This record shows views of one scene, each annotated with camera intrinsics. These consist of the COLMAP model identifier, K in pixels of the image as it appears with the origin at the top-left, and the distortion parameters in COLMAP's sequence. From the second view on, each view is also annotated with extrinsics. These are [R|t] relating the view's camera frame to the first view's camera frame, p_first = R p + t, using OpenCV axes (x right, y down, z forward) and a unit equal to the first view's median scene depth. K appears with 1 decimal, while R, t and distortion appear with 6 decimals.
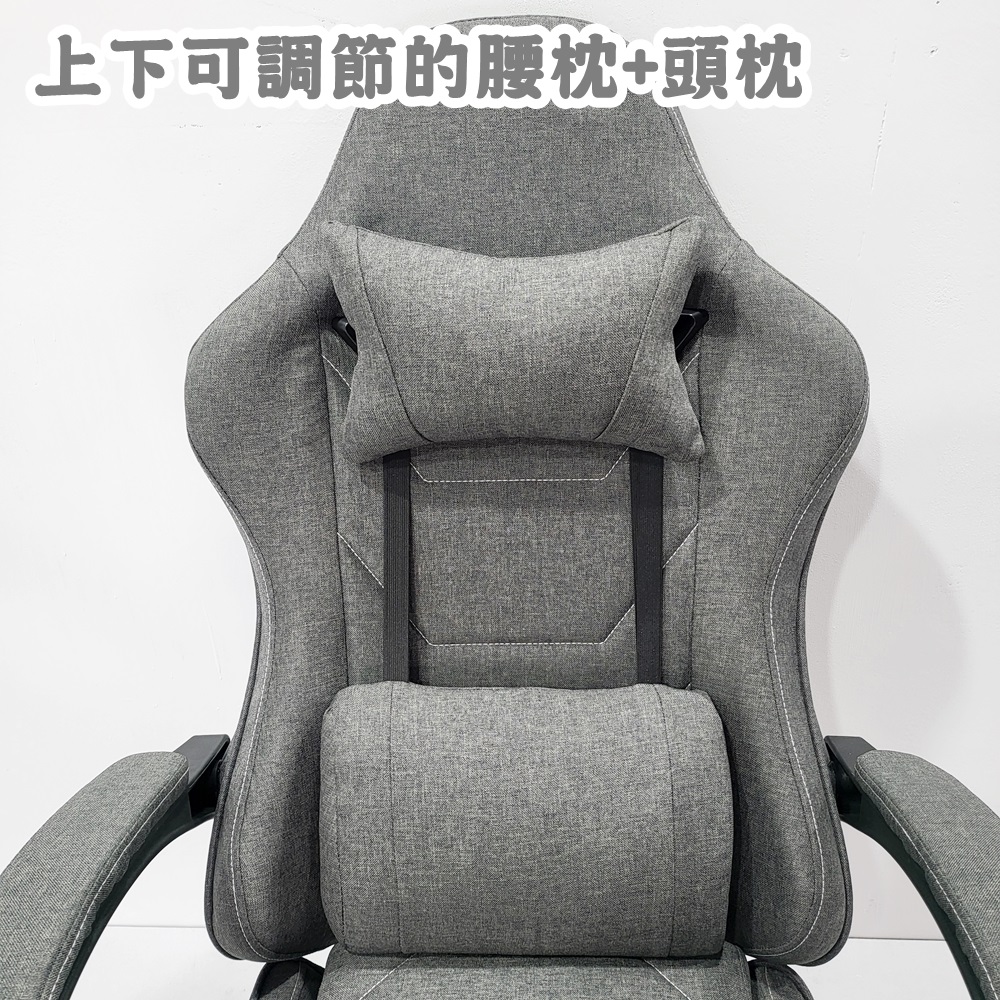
lens RADIAL K [[972.9, 0, 484.5], [0, 972.9, 515.3], [0, 0, 1]] dist [0.090711, -0.088154]
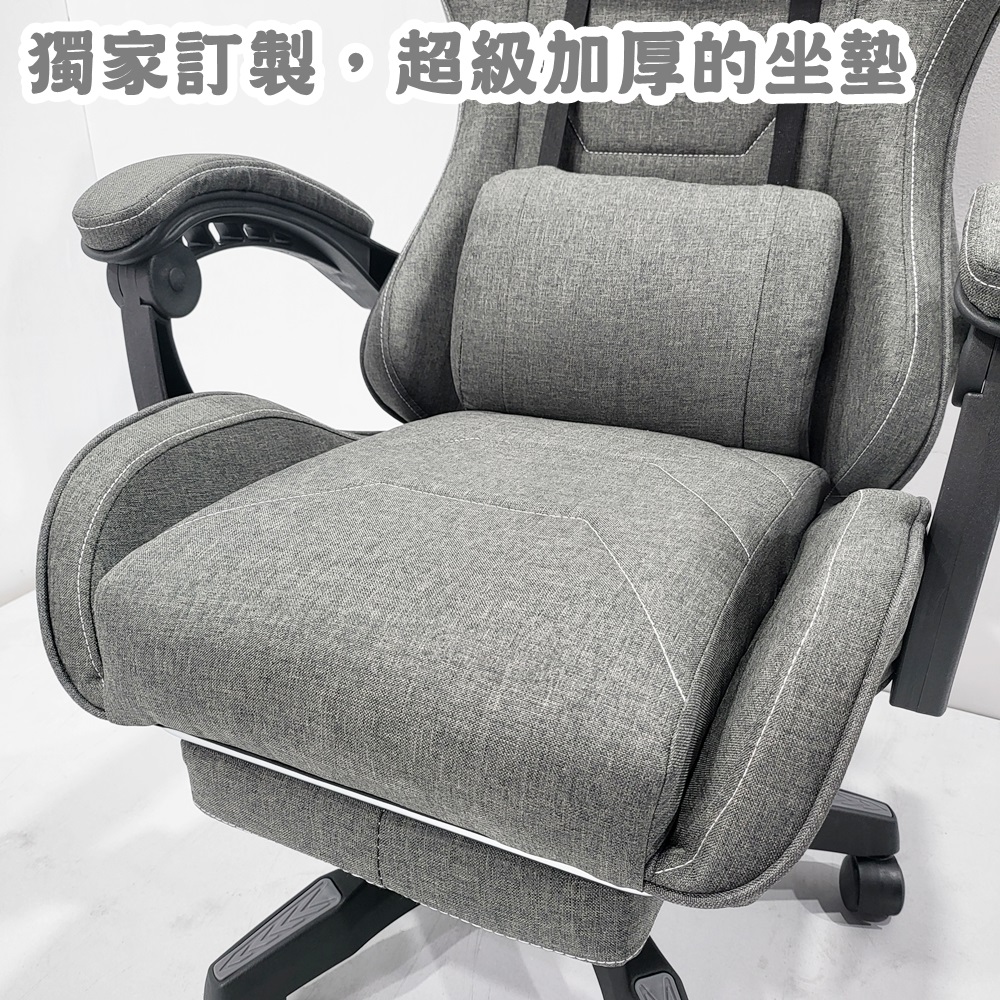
lens RADIAL K [[972.9, 0, 484.5], [0, 972.9, 515.3], [0, 0, 1]] dist [0.090711, -0.088154]
pose [[0.914016, 0.176828, -0.365112, 0.332621], [-0.214904, 0.974397, -0.066075, 0.658534], [0.344081, 0.138858, 0.928616, -0.029032]]
